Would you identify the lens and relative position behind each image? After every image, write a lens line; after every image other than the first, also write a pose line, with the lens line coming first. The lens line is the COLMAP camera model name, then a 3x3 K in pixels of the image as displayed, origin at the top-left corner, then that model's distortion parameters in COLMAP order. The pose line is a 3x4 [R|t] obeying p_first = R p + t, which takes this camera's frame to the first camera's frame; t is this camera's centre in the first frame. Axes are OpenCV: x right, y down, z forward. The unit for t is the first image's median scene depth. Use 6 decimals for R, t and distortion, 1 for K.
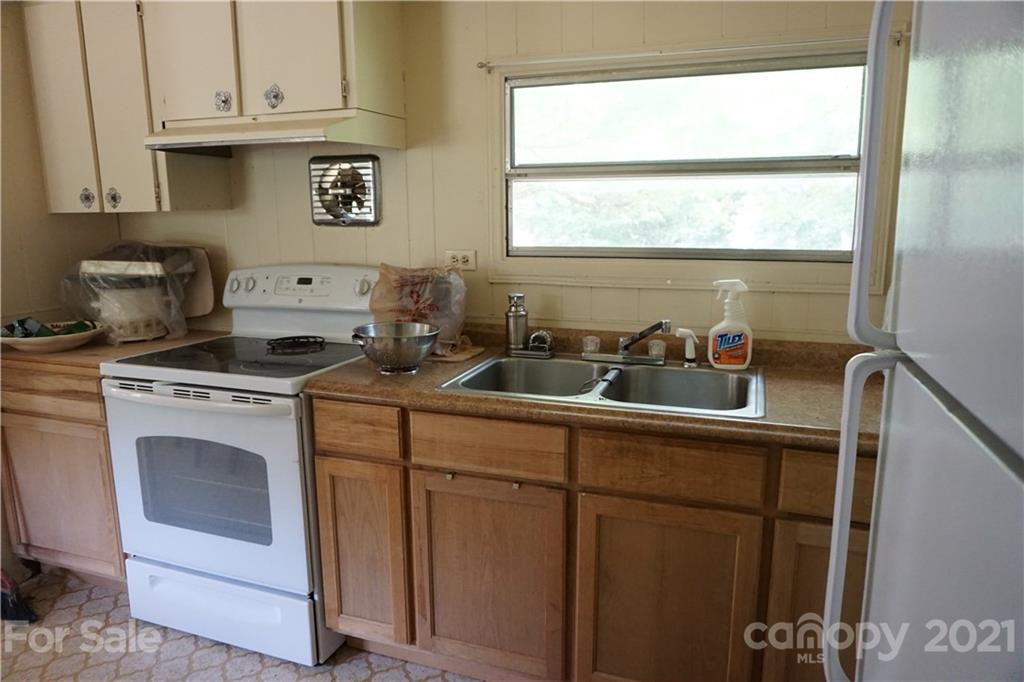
lens RADIAL K [[722.6, 0, 512.0], [0, 722.6, 341.0], [0, 0, 1]] dist [-0.005377, -0.000333]
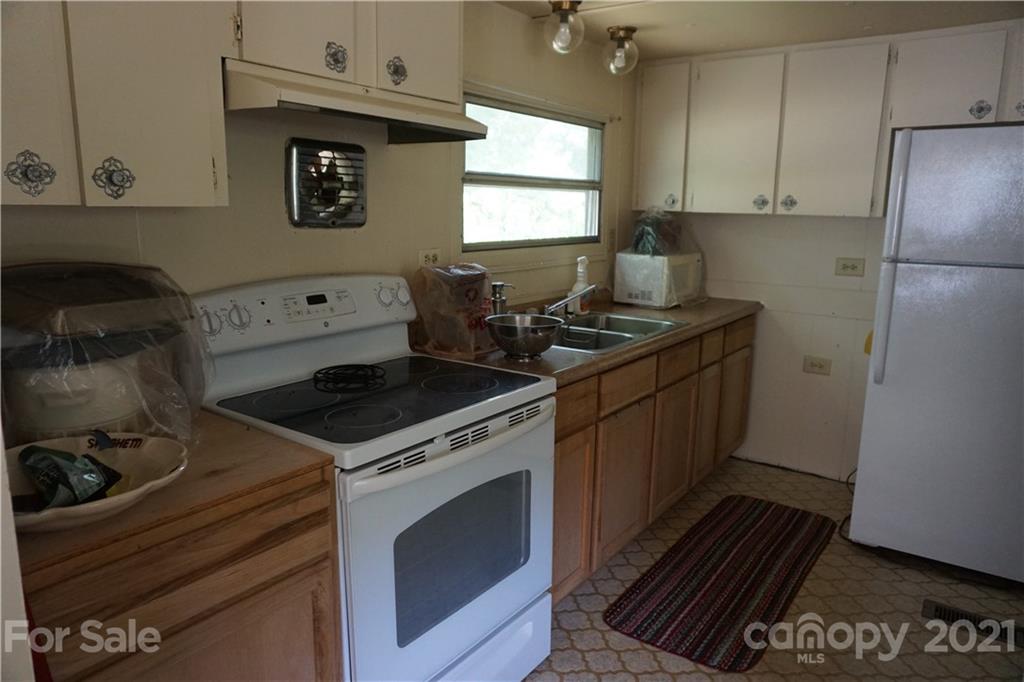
lens RADIAL K [[697.5, 0, 512.0], [0, 697.5, 341.0], [0, 0, 1]] dist [-0.000843, -0.000100]
pose [[0.249603, -0.171345, 0.953068, -1.082531], [0.161688, 0.977778, 0.133442, -0.119424], [-0.954754, 0.120792, 0.271761, 0.680246]]
